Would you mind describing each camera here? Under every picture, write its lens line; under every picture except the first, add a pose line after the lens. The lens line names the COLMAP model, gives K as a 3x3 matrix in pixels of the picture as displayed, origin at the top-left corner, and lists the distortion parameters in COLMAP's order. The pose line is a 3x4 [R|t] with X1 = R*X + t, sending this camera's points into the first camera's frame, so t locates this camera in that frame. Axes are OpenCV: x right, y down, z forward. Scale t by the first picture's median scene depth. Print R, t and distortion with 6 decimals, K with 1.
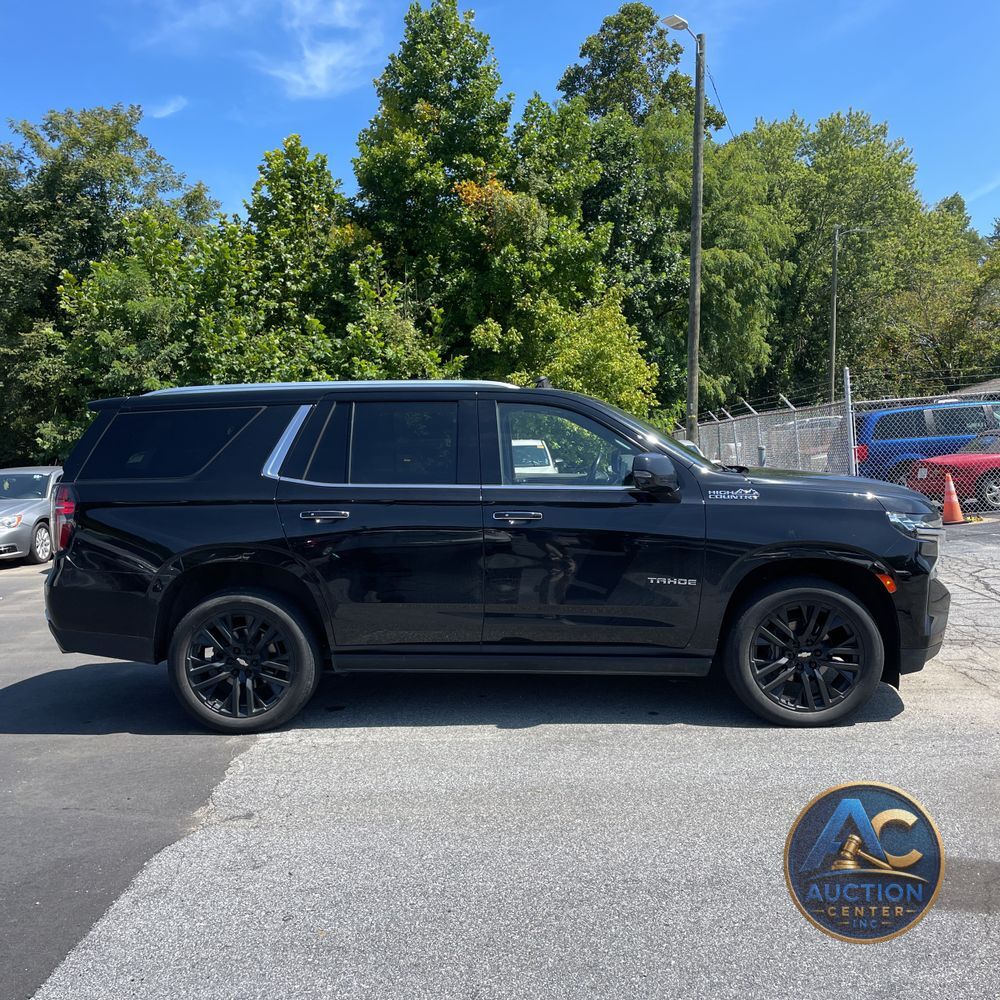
lens RADIAL K [[1003.4, 0, 500.0], [0, 1003.4, 500.0], [0, 0, 1]] dist [0.090438, -0.119822]
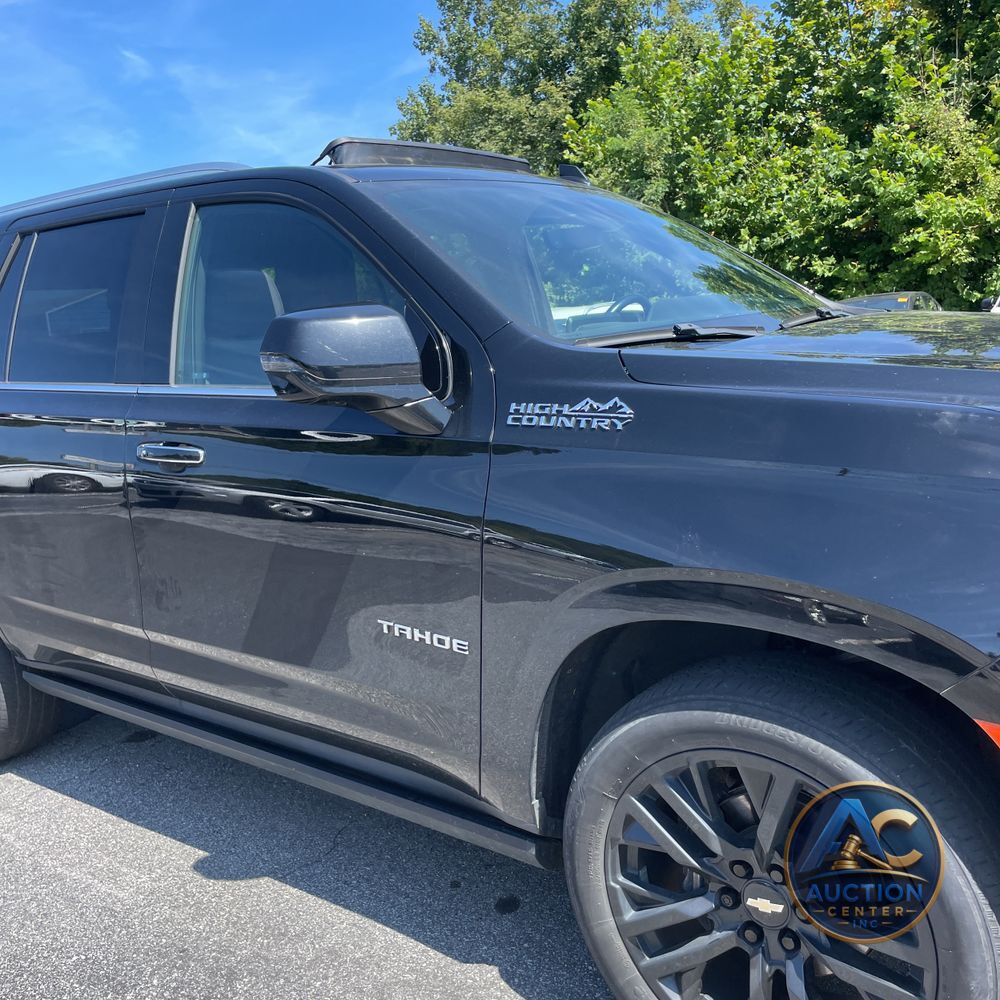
lens RADIAL K [[1003.4, 0, 500.0], [0, 1003.4, 500.0], [0, 0, 1]] dist [0.090438, -0.119822]
pose [[0.818846, 0.061647, -0.570693, 0.080600], [0.024601, 0.989534, 0.142188, -0.005090], [0.573486, -0.130470, 0.808760, 0.137755]]
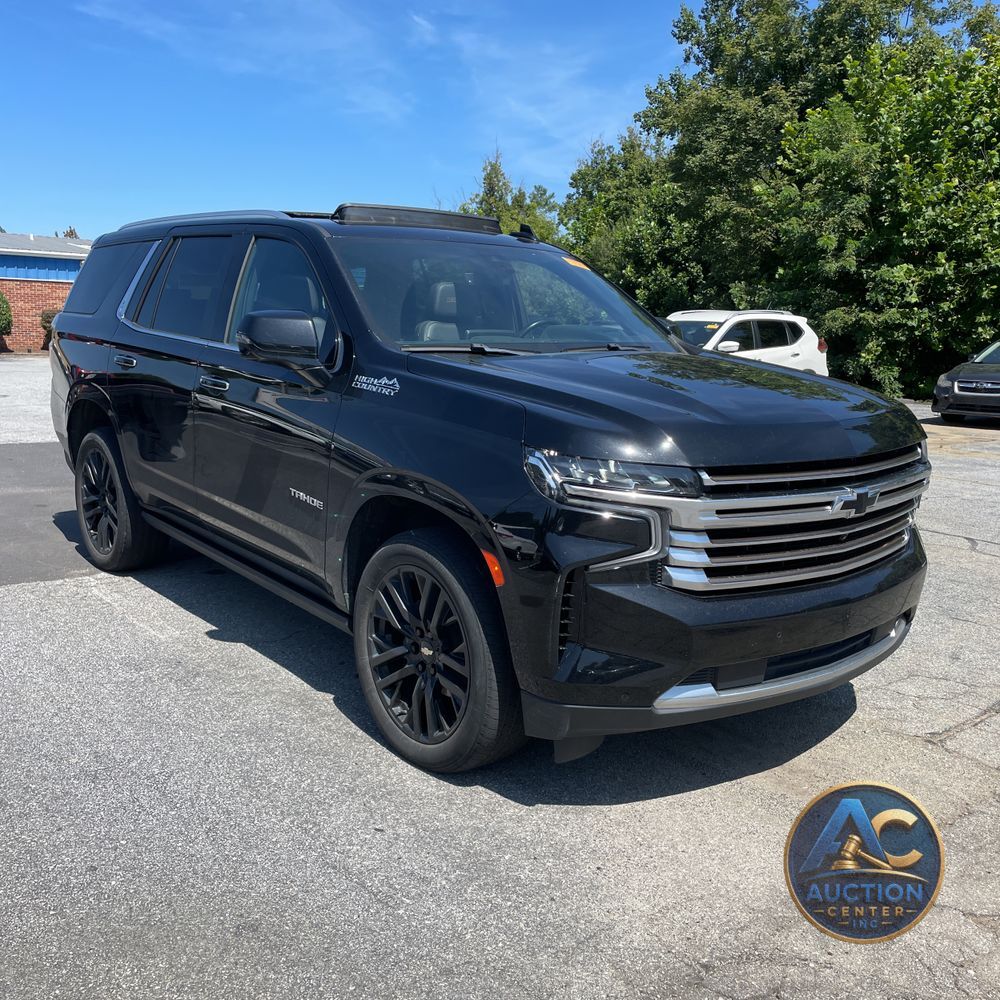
lens RADIAL K [[1005.8, 0, 500.8], [0, 1005.8, 509.1], [0, 0, 1]] dist [0.098708, -0.141502]
pose [[0.666955, 0.189507, -0.720596, 0.150277], [-0.090353, 0.980549, 0.174244, -0.009212], [0.739600, -0.051105, 0.671104, 0.121532]]
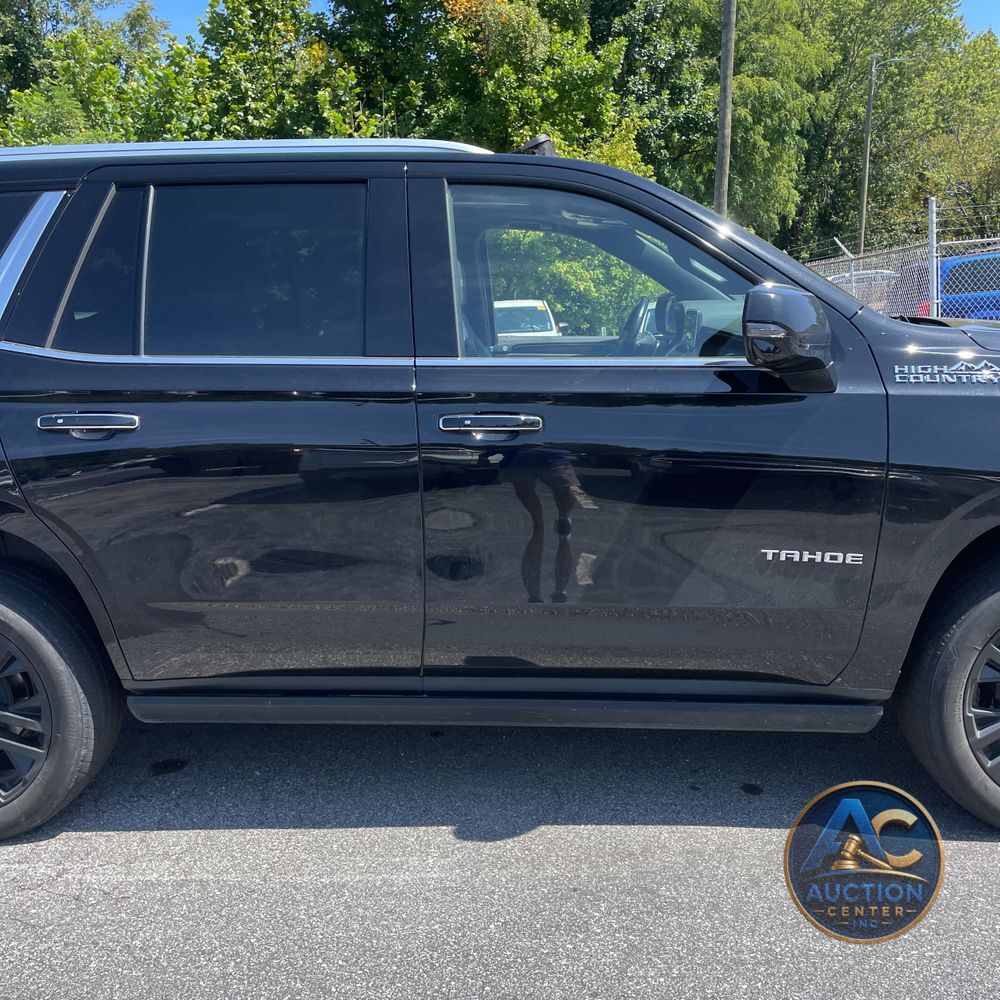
lens RADIAL K [[1003.4, 0, 500.0], [0, 1003.4, 500.0], [0, 0, 1]] dist [0.090438, -0.119822]
pose [[0.999972, -0.007133, -0.002316, 0.004516], [0.007372, 0.991572, 0.129344, -0.001880], [0.001374, -0.129357, 0.991597, 0.101833]]
